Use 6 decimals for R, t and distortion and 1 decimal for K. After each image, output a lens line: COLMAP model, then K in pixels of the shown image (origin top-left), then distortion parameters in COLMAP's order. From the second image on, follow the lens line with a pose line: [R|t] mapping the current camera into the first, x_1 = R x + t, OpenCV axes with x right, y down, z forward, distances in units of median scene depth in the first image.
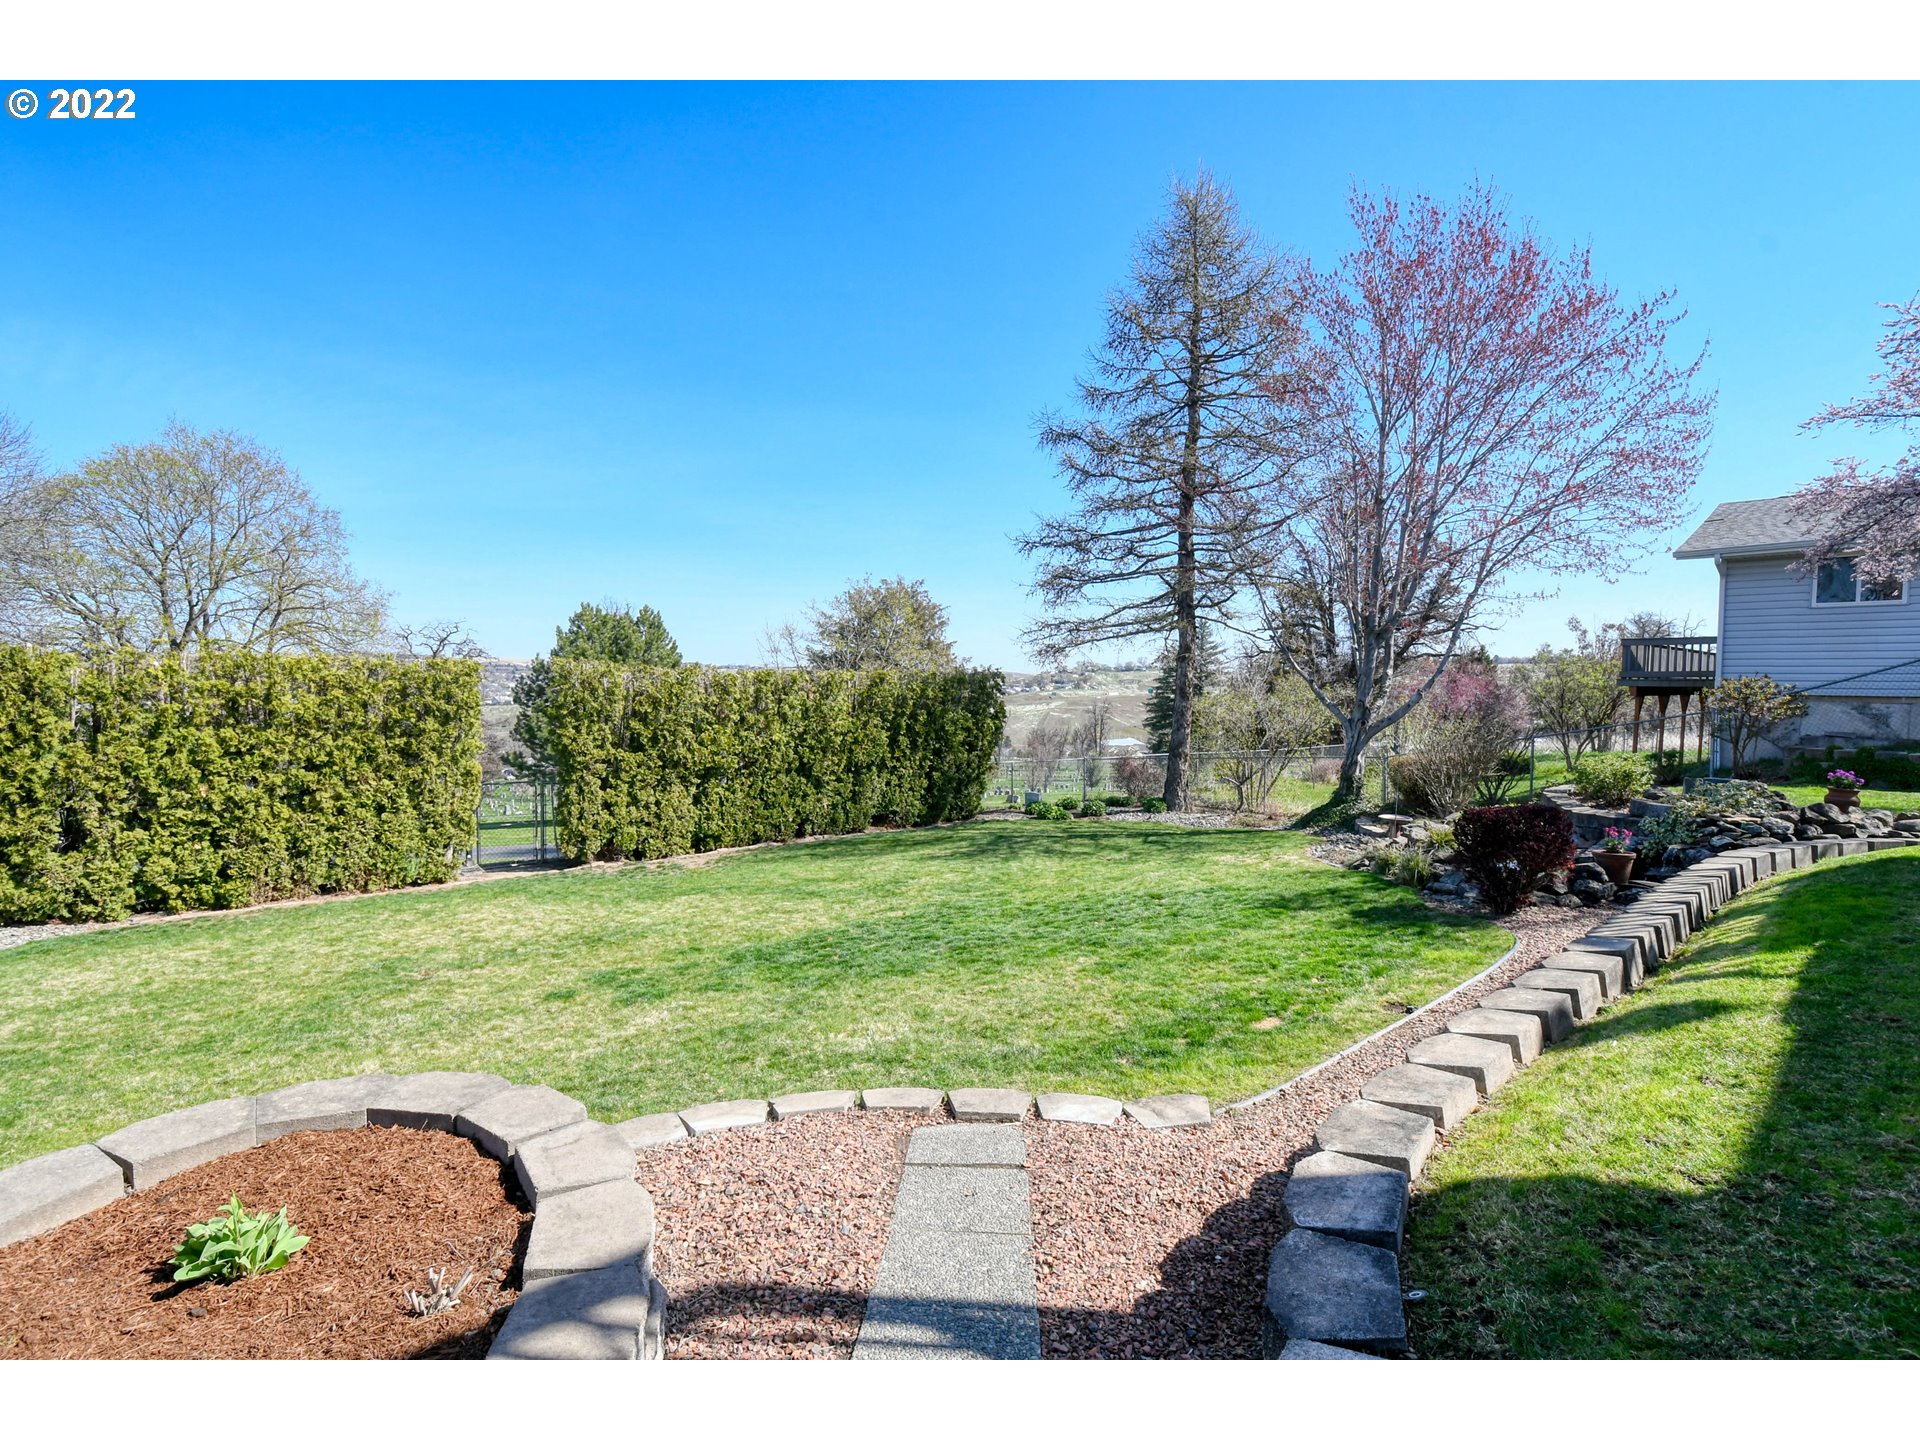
lens RADIAL K [[919.2, 0, 967.9], [0, 919.2, 739.7], [0, 0, 1]] dist [-0.000407, -0.018661]
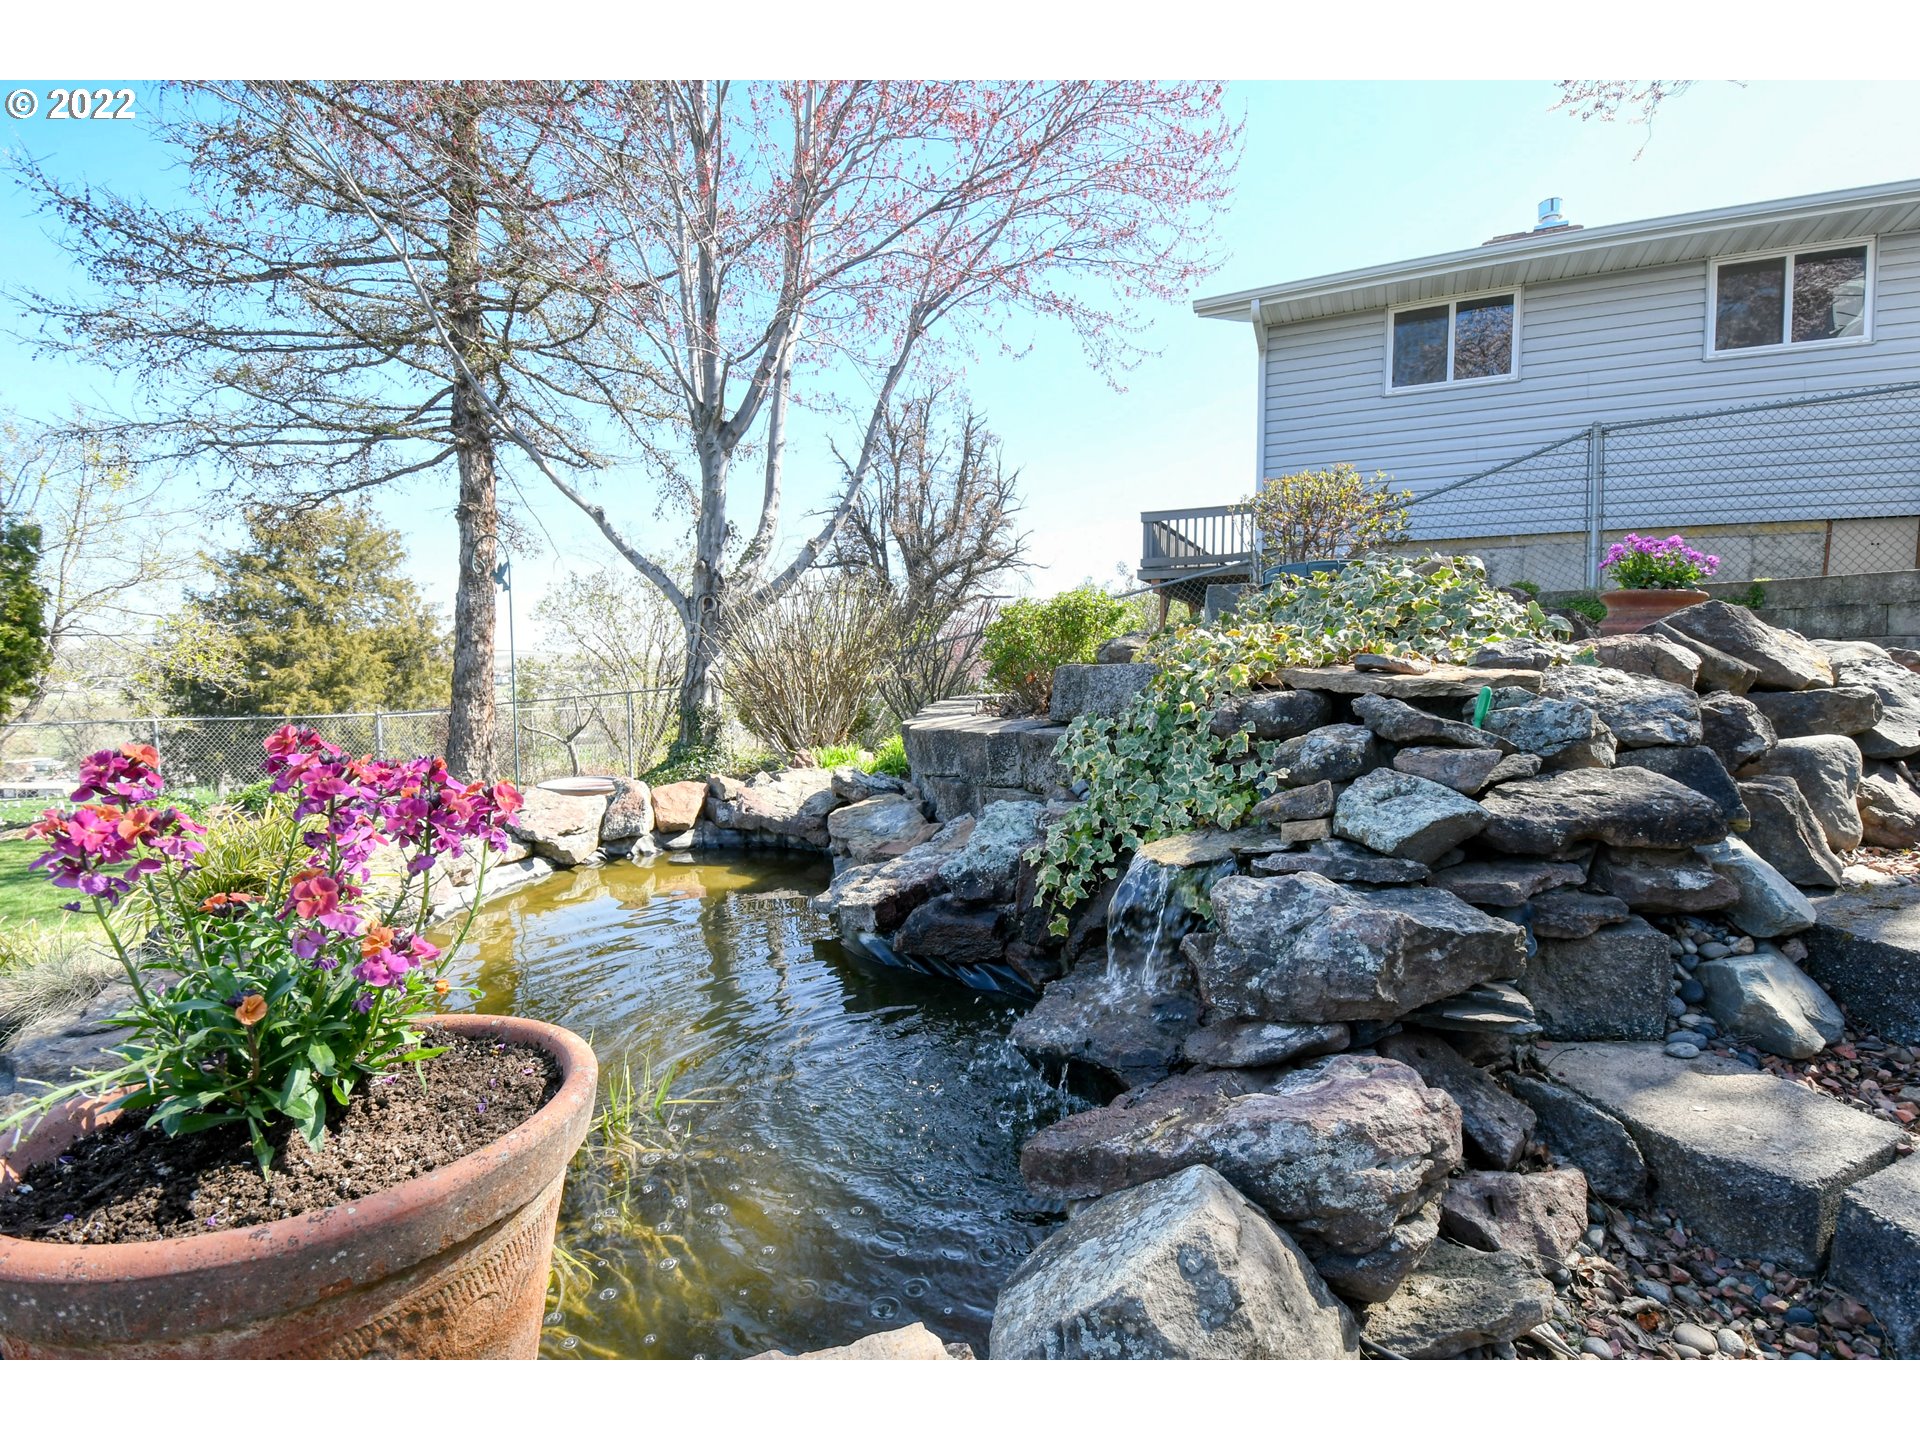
lens RADIAL K [[919.2, 0, 967.9], [0, 919.2, 739.7], [0, 0, 1]] dist [-0.000407, -0.018661]
pose [[0.921653, -0.048569, 0.384963, 0.370471], [0.037824, 0.998656, 0.035438, 0.048036], [-0.386167, -0.018101, 0.922251, 0.468247]]
